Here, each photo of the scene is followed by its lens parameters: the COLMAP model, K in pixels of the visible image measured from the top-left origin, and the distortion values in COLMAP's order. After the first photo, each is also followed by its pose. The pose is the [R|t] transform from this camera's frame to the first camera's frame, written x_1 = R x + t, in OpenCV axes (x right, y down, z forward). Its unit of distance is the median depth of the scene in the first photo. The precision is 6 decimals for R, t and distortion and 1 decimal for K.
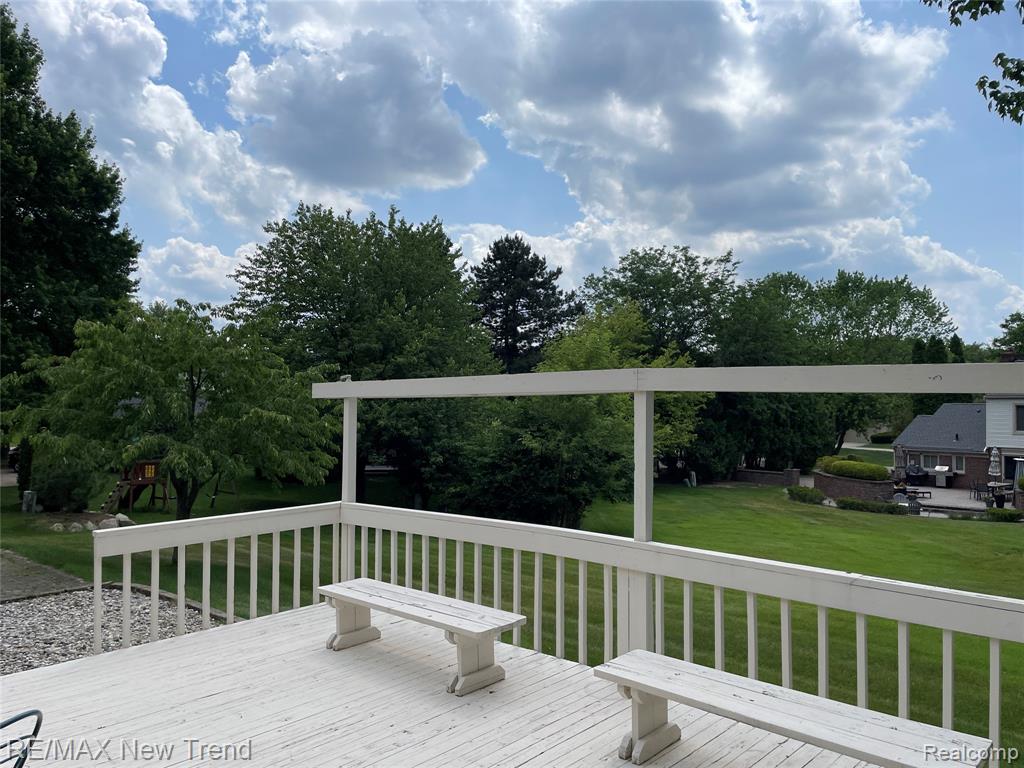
lens RADIAL K [[776.4, 0, 513.1], [0, 776.4, 383.2], [0, 0, 1]] dist [0.000746, -0.011852]
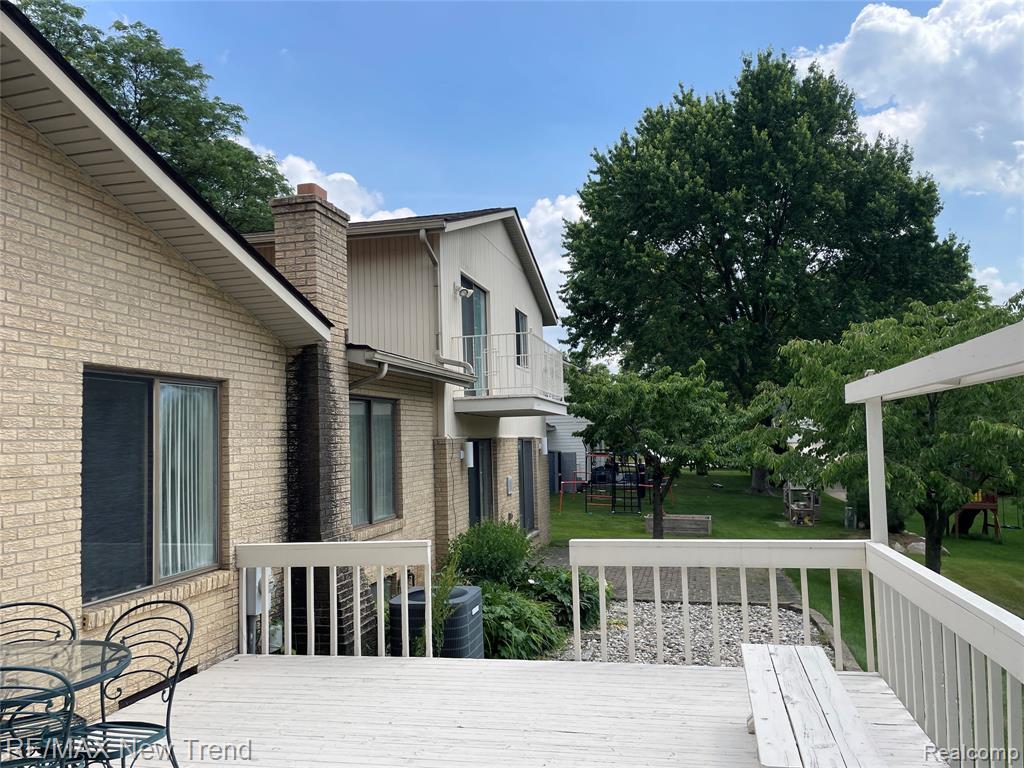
lens RADIAL K [[776.4, 0, 514.0], [0, 776.4, 386.3], [0, 0, 1]] dist [0.000746, -0.011852]
pose [[0.489821, -0.061926, -0.869621, 0.234593], [0.042244, 0.997988, -0.047273, 0.021923], [0.870799, -0.013581, 0.491451, 0.295568]]
